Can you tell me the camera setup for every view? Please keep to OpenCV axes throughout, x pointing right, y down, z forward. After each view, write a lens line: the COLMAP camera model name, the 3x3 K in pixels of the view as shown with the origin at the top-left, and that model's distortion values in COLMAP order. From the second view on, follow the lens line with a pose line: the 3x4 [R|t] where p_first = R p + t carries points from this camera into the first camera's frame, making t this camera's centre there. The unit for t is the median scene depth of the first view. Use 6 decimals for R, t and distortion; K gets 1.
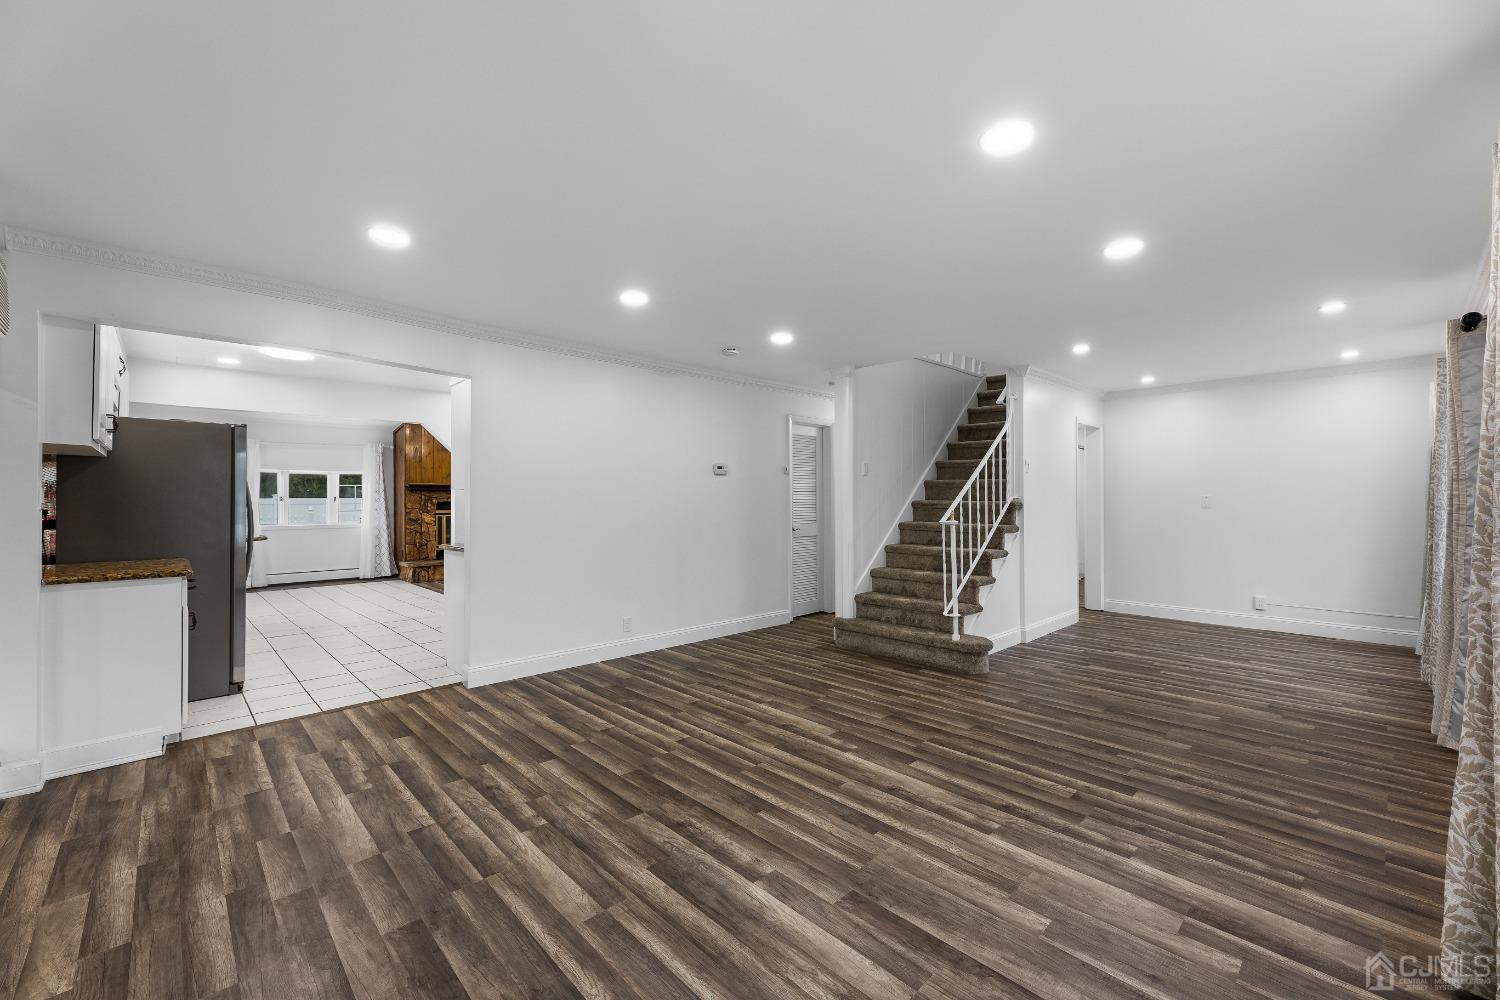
lens RADIAL K [[609.2, 0, 748.0], [0, 609.2, 510.4], [0, 0, 1]] dist [-0.000625, 0.000053]
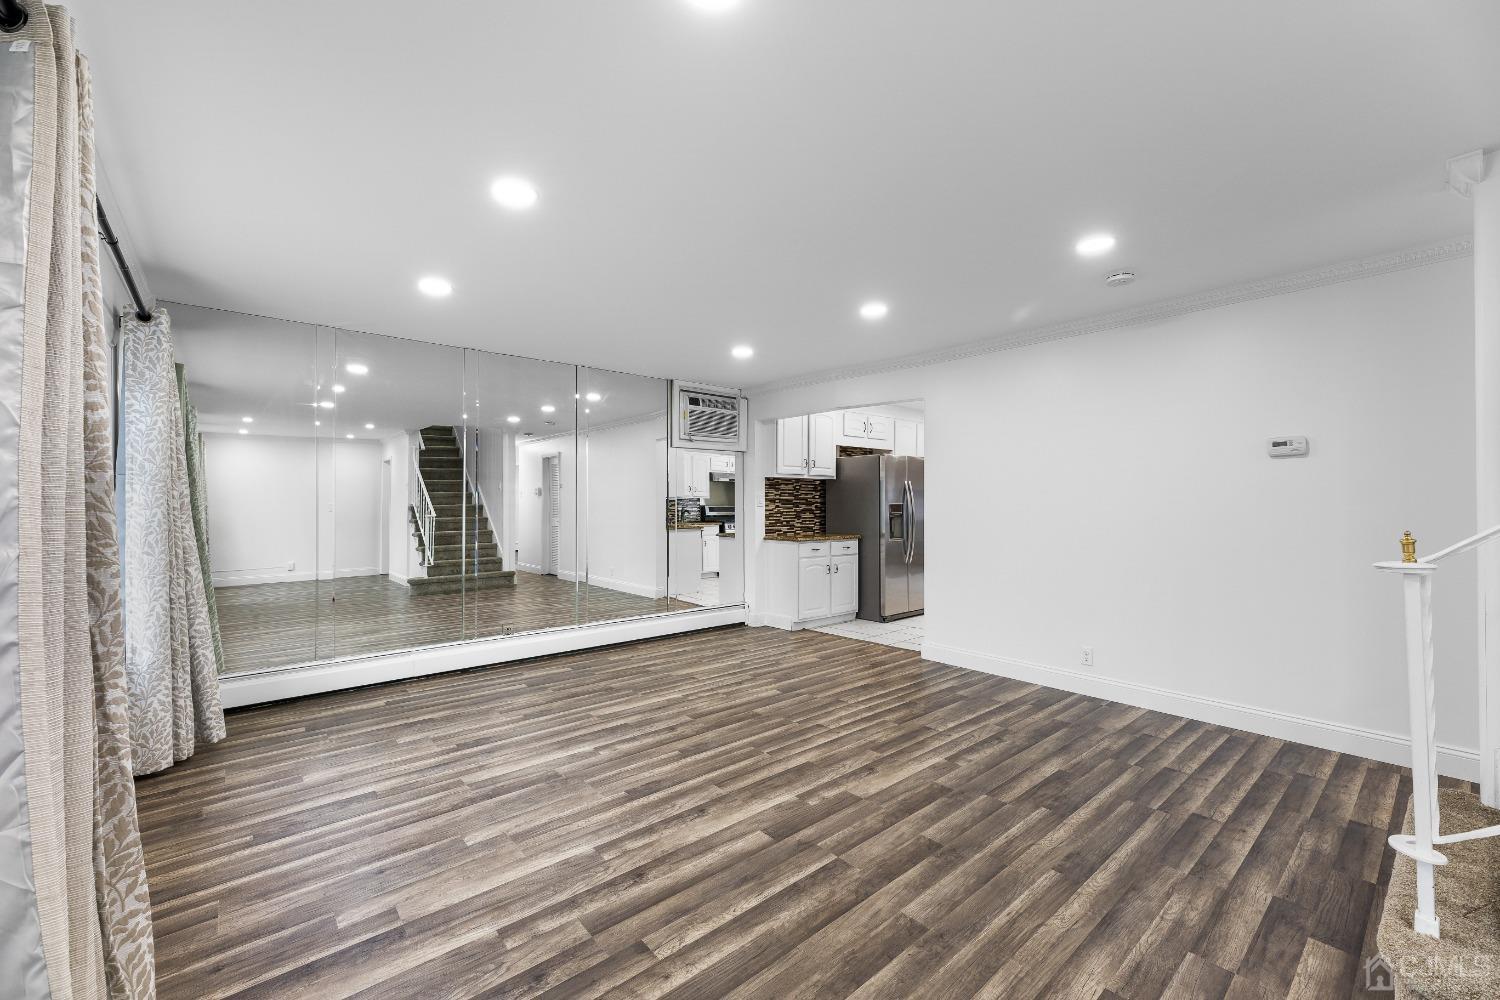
lens RADIAL K [[609.2, 0, 748.0], [0, 609.2, 490.3], [0, 0, 1]] dist [-0.000625, 0.000053]
pose [[-0.053486, -0.017478, -0.998416, 1.086056], [-0.014373, 0.999757, -0.016732, -0.017213], [0.998465, 0.013455, -0.053724, 1.032394]]
